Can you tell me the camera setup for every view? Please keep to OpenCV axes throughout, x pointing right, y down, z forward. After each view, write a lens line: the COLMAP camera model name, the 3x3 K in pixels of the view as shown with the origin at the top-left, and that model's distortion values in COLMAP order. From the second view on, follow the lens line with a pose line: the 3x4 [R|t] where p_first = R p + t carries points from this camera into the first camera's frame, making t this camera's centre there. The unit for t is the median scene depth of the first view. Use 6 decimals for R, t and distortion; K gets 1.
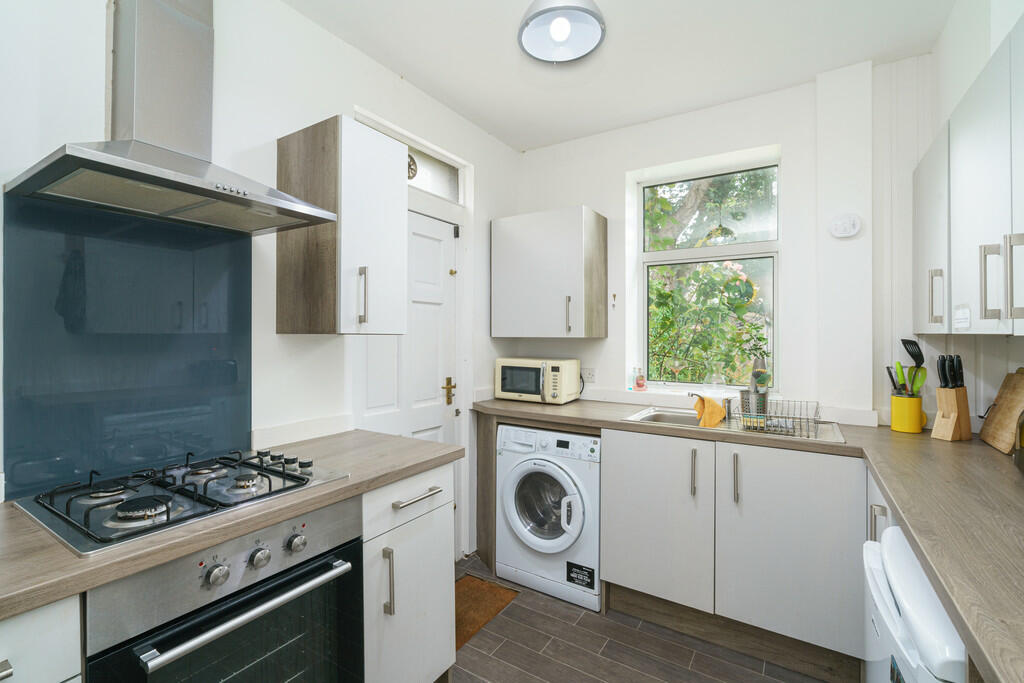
lens RADIAL K [[464.6, 0, 512.0], [0, 464.6, 341.5], [0, 0, 1]] dist [0.001134, 0.000269]
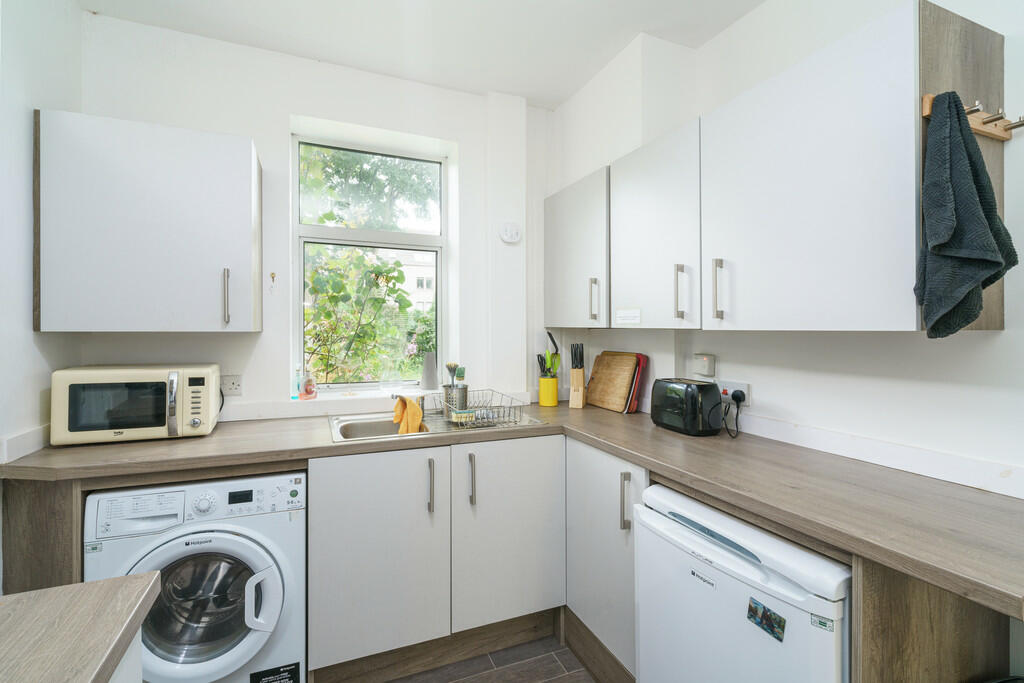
lens RADIAL K [[460.6, 0, 506.6], [0, 460.6, 332.2], [0, 0, 1]] dist [-0.001101, 0.000016]
pose [[0.575169, -0.006599, 0.818008, -0.200880], [0.008698, 0.999960, 0.001951, -0.006318], [-0.817988, 0.005993, 0.575203, 0.328540]]
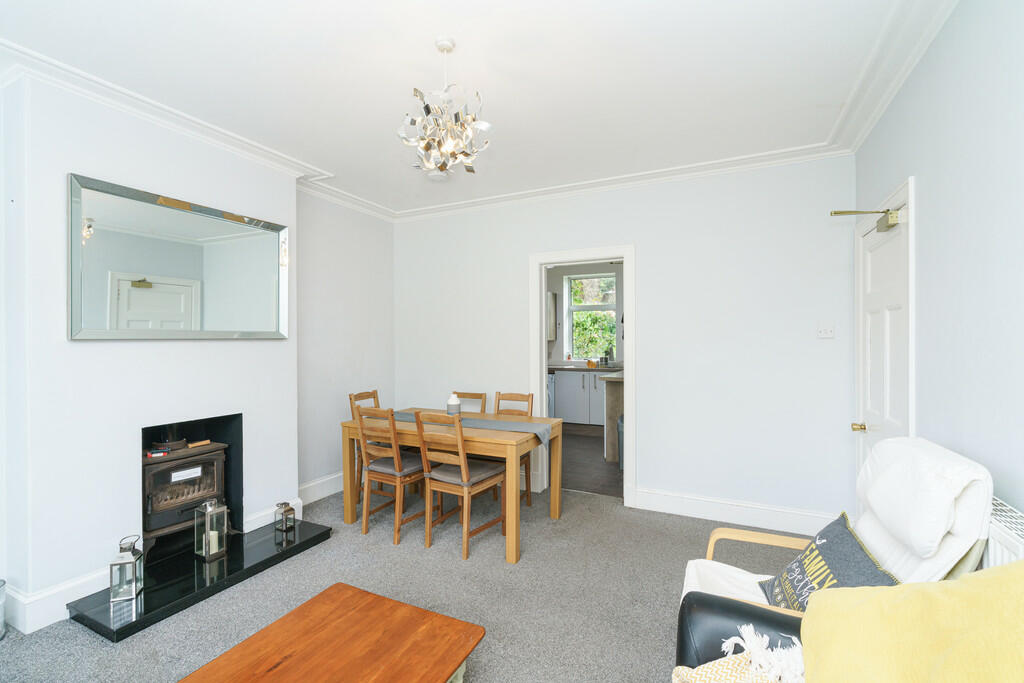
lens RADIAL K [[460.6, 0, 506.6], [0, 460.6, 332.2], [0, 0, 1]] dist [-0.001101, 0.000016]
pose [[0.995064, -0.002642, 0.099202, -0.403777], [0.003932, 0.999910, -0.012809, -0.022554], [-0.099160, 0.013135, 0.994985, -1.877172]]
